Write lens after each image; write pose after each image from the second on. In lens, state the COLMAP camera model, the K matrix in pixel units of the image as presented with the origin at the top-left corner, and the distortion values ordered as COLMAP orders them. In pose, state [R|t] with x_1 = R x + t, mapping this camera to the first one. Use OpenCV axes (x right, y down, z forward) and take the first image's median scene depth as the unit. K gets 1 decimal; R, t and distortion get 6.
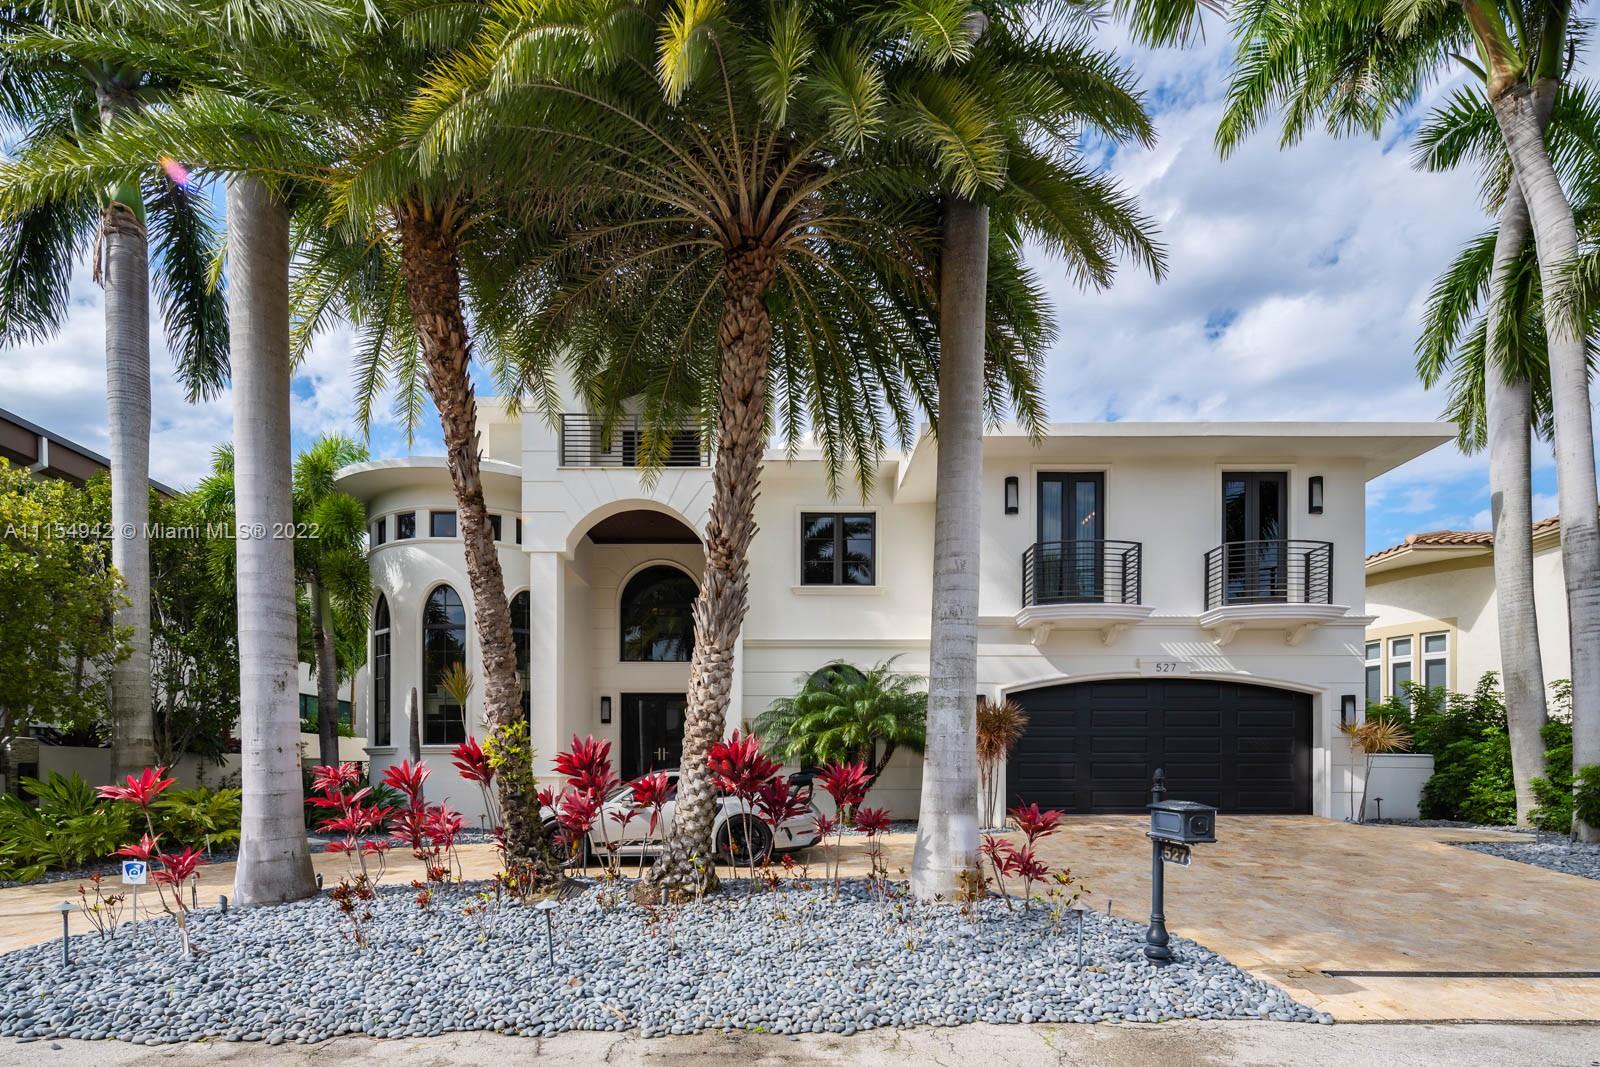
lens RADIAL K [[788.2, 0, 796.7], [0, 788.2, 598.9], [0, 0, 1]] dist [0.001178, -0.000496]
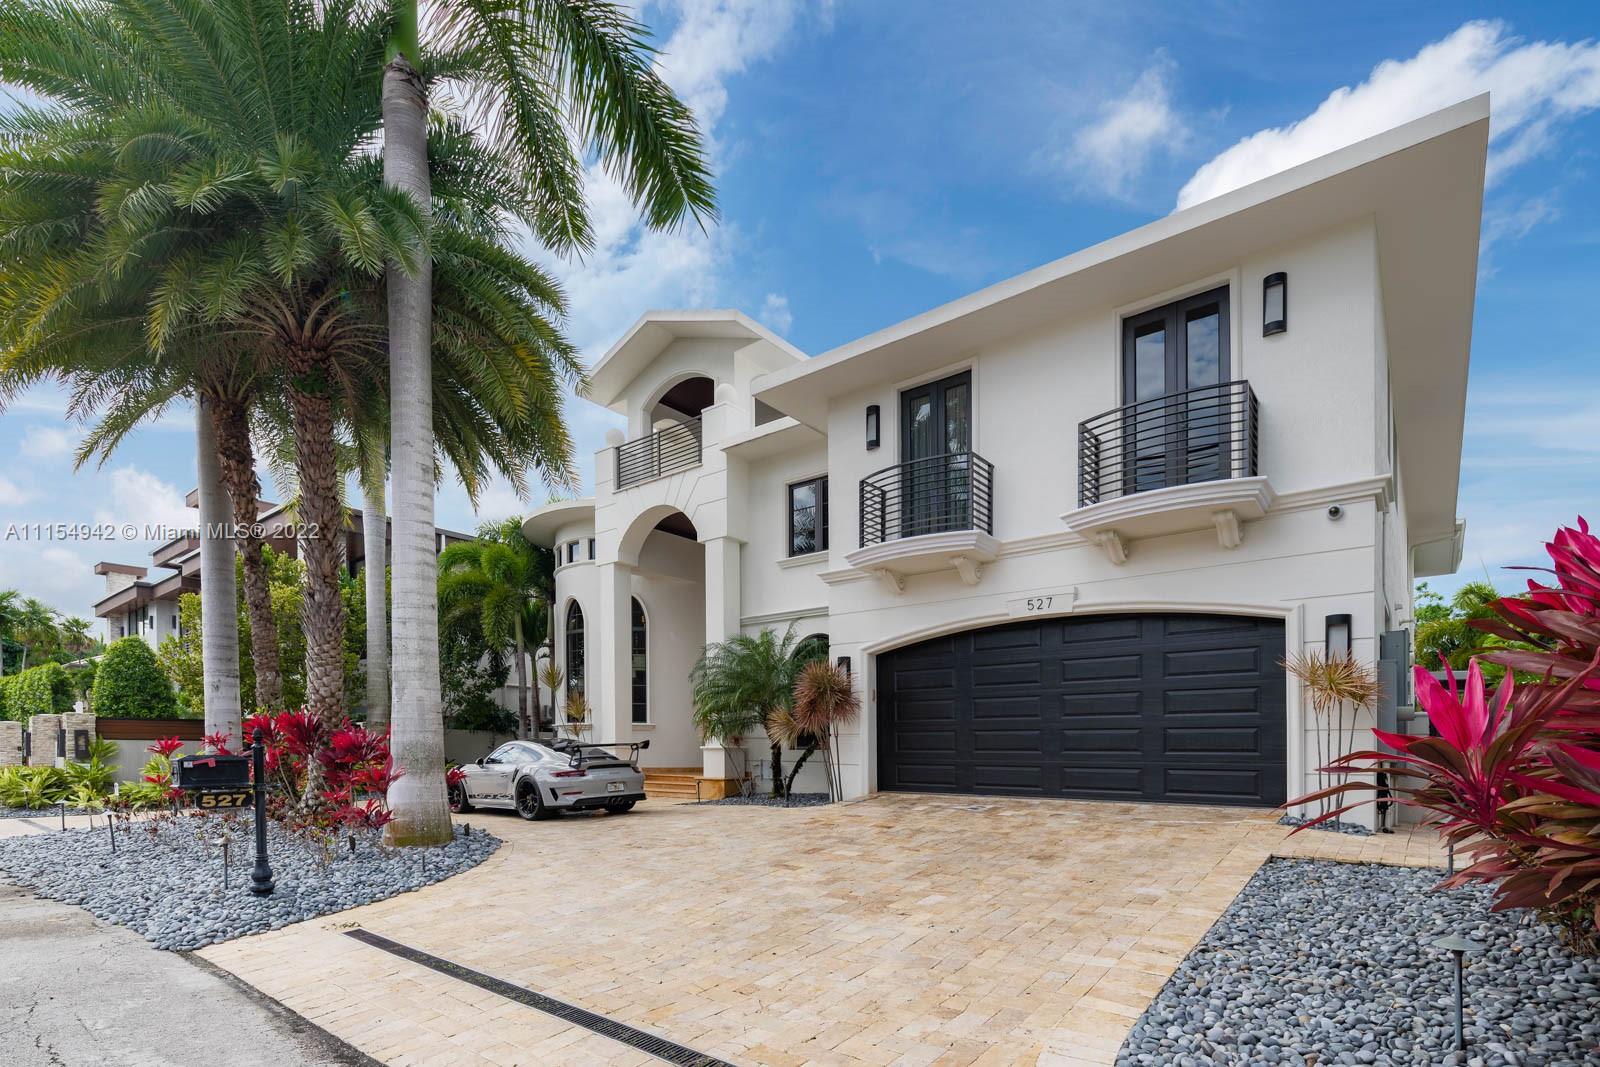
lens RADIAL K [[788.2, 0, 796.7], [0, 788.2, 598.9], [0, 0, 1]] dist [0.001178, -0.000496]
pose [[0.765136, -0.110210, -0.634366, 0.766739], [0.156914, 0.987454, 0.017707, 0.030503], [0.624456, -0.113089, 0.772830, 0.249179]]
